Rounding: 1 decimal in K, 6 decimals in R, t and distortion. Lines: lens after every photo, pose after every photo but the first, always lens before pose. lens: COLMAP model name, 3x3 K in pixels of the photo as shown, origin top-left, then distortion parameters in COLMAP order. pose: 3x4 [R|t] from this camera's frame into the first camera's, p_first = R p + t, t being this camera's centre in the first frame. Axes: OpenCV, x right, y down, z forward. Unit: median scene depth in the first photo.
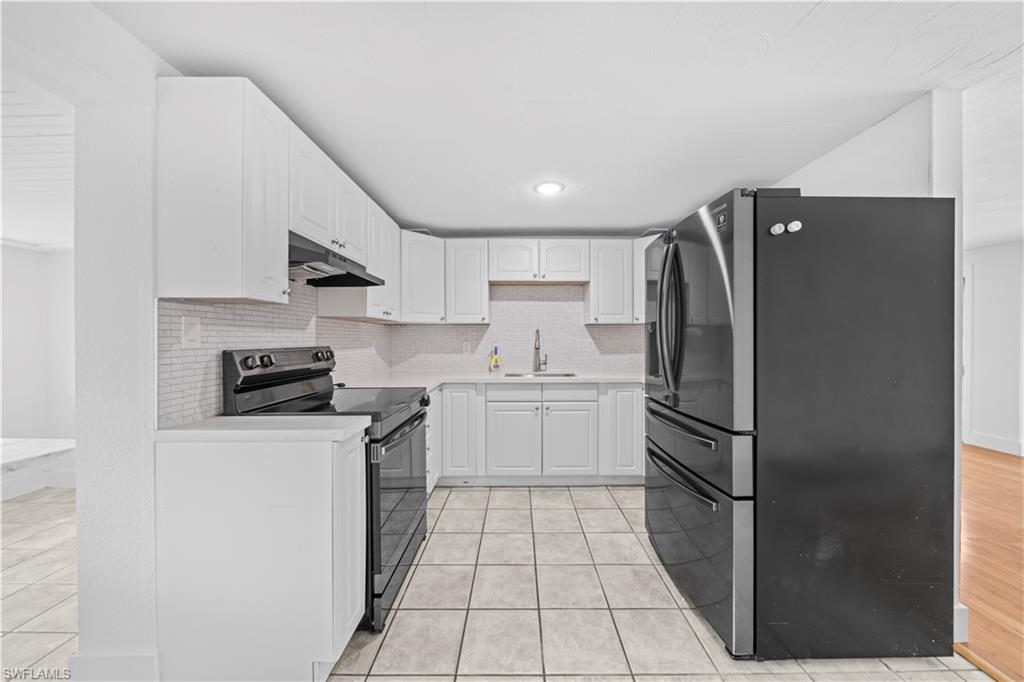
lens RADIAL K [[361.5, 0, 517.0], [0, 361.5, 339.0], [0, 0, 1]] dist [-0.000992, -0.000227]
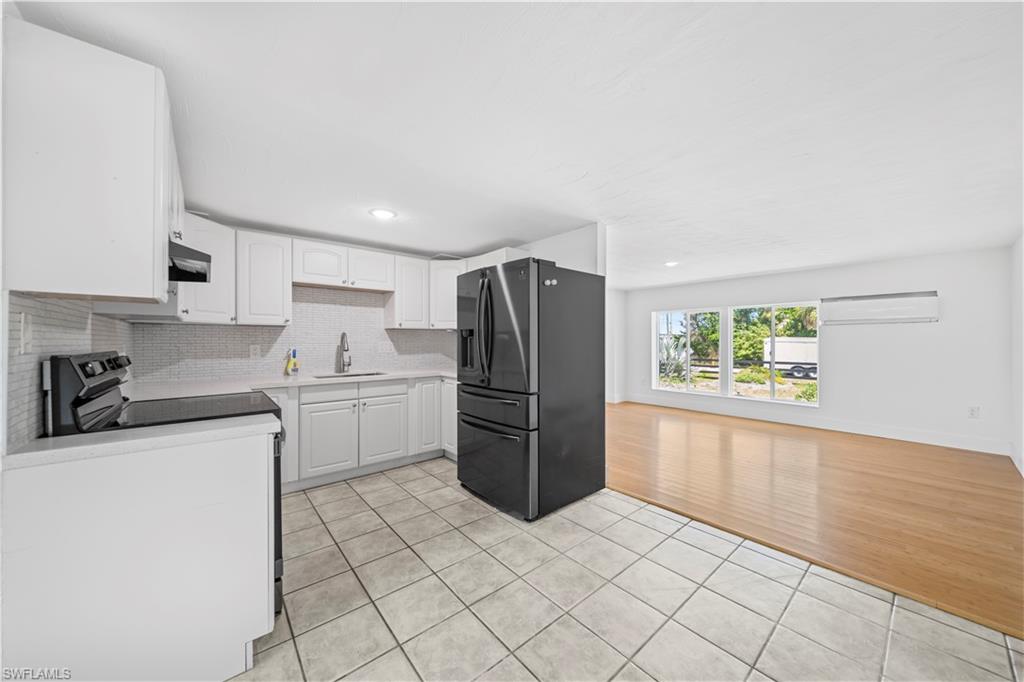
lens RADIAL K [[361.5, 0, 517.0], [0, 361.5, 339.0], [0, 0, 1]] dist [-0.000992, -0.000227]
pose [[0.763308, 0.003684, 0.646024, -0.273657], [0.001476, 0.999971, -0.007446, 0.001039], [-0.646033, 0.006637, 0.763281, -0.146017]]
